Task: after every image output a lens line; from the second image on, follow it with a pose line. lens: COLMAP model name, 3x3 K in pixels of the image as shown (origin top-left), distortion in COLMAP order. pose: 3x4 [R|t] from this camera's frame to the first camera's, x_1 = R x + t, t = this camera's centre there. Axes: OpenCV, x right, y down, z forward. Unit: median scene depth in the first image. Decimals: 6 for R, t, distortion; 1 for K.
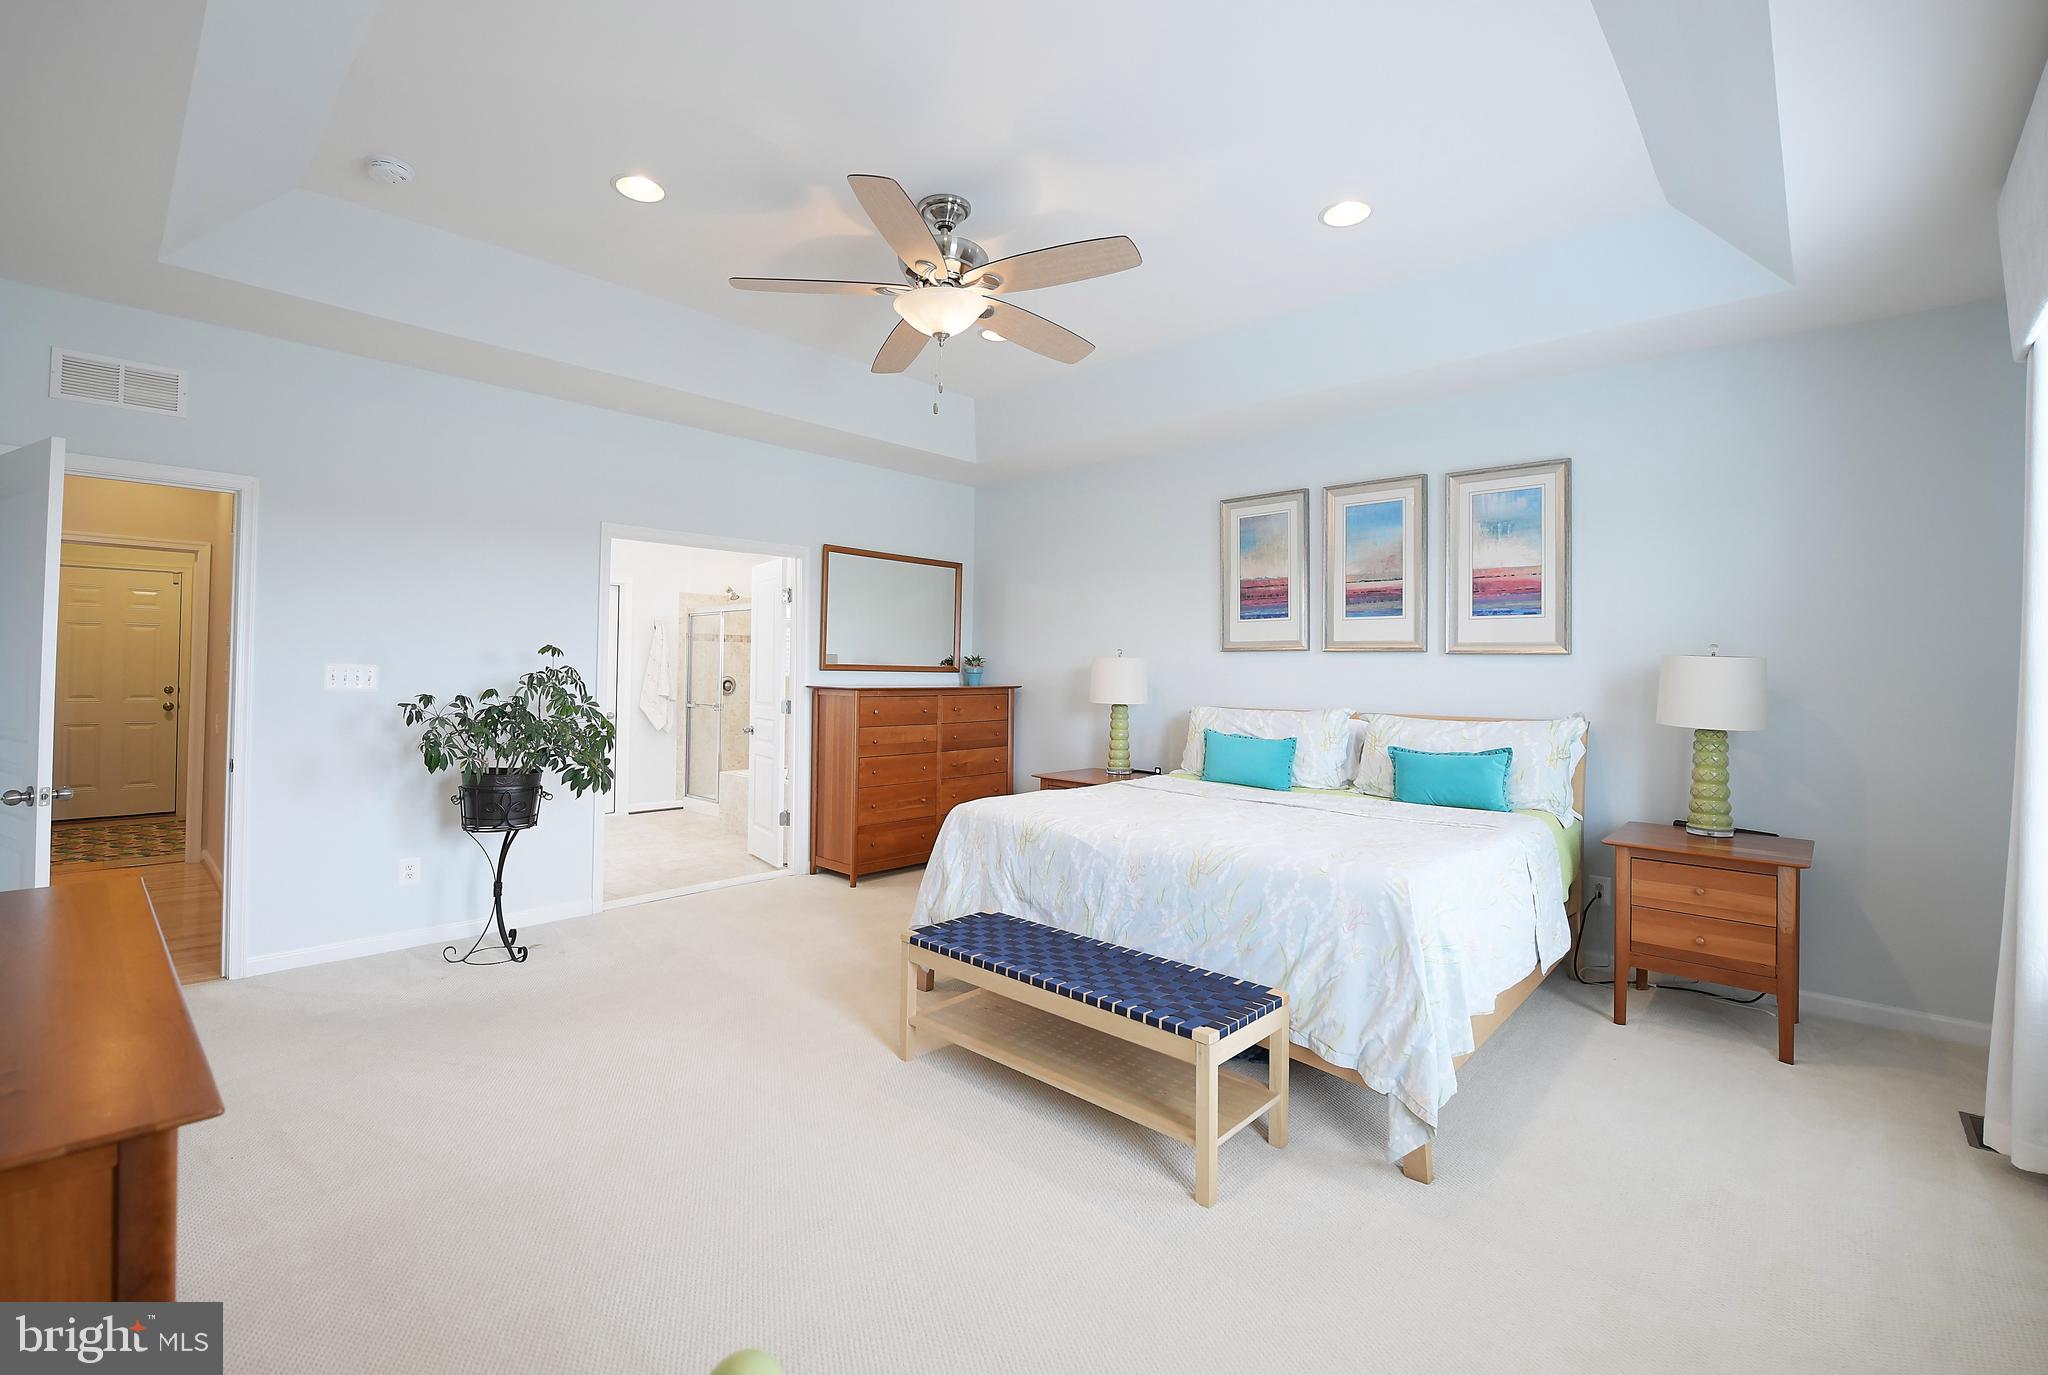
lens RADIAL K [[889.4, 0, 1024.6], [0, 889.4, 677.4], [0, 0, 1]] dist [-0.002978, -0.000209]
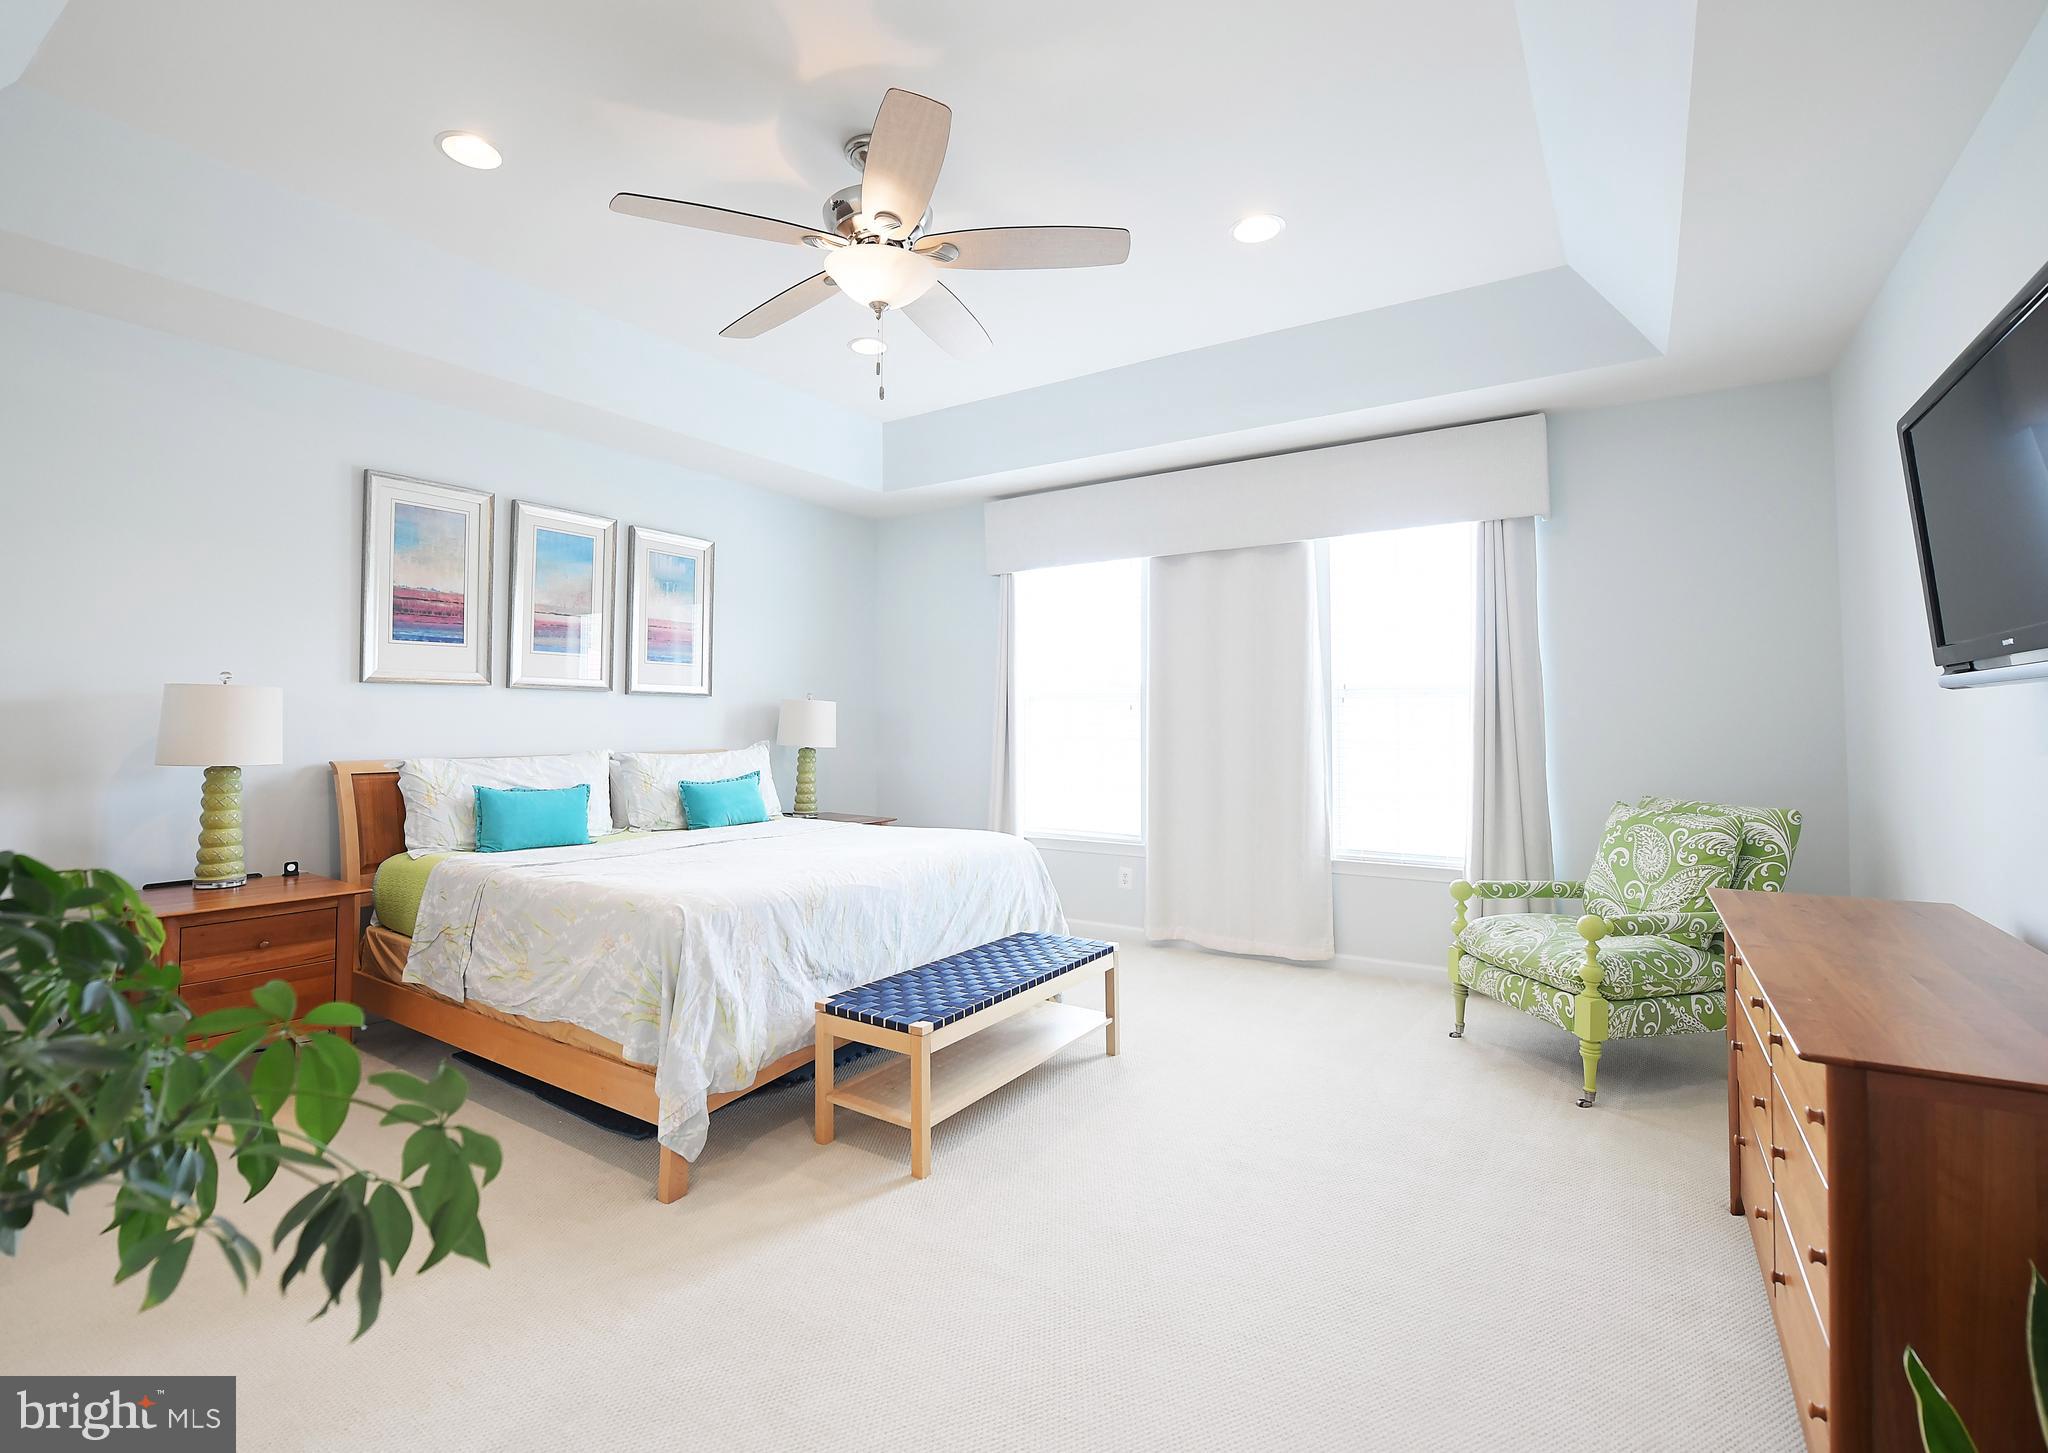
lens RADIAL K [[887.2, 0, 1029.7], [0, 887.2, 719.4], [0, 0, 1]] dist [-0.017385, -0.001484]
pose [[-0.149537, -0.008802, 0.988717, -0.652700], [0.006706, 0.999928, 0.009916, -0.003299], [-0.988733, 0.008113, -0.149468, 0.692882]]
